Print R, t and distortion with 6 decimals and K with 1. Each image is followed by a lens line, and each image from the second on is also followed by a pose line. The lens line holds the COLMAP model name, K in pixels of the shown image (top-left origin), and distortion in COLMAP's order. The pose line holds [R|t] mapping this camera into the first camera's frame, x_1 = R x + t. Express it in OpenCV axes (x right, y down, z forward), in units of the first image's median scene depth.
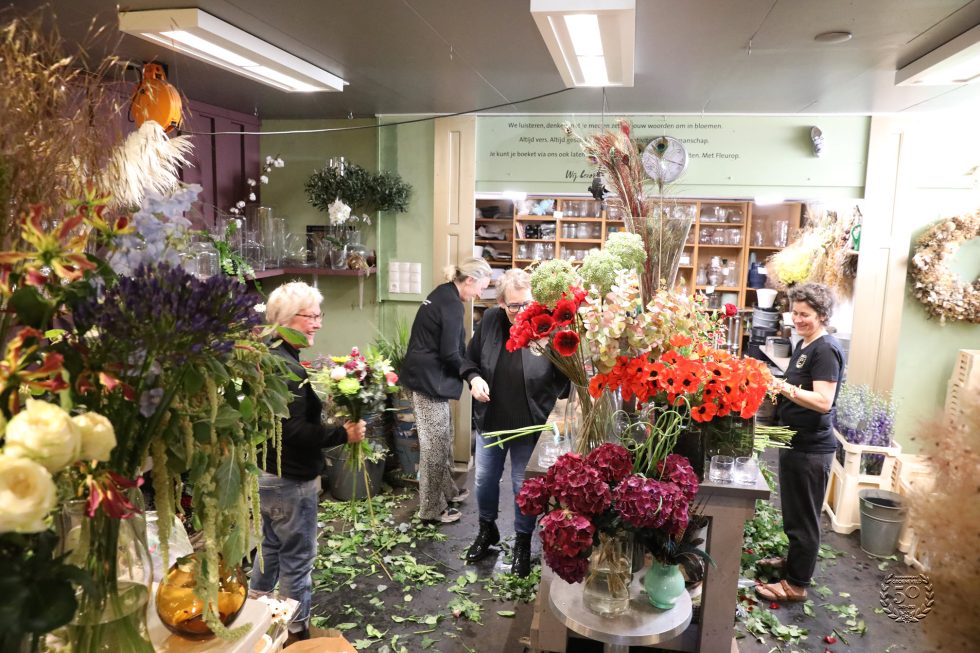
lens RADIAL K [[679.4, 0, 487.2], [0, 679.4, 318.3], [0, 0, 1]] dist [-0.120083, 0.098528]
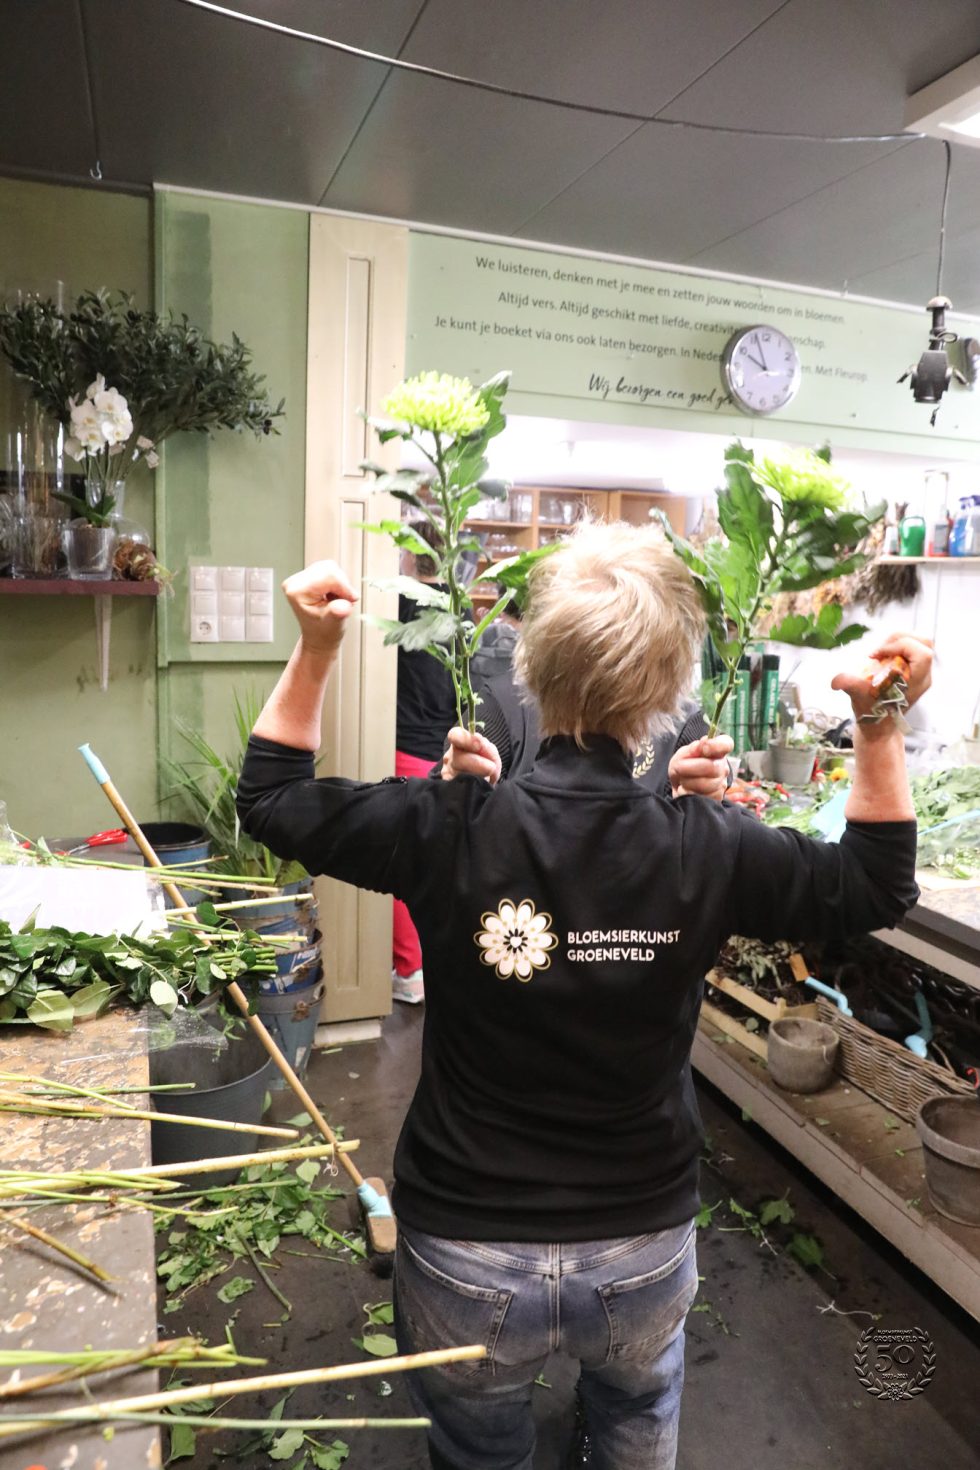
lens RADIAL K [[1019.0, 0, 489.7], [0, 1019.0, 711.0], [0, 0, 1]] dist [-0.120083, 0.098528]
pose [[0.859629, -0.061142, 0.507246, -0.306268], [0.056316, 0.998103, 0.024871, -0.001739], [-0.507805, 0.007186, 0.861442, 0.402069]]
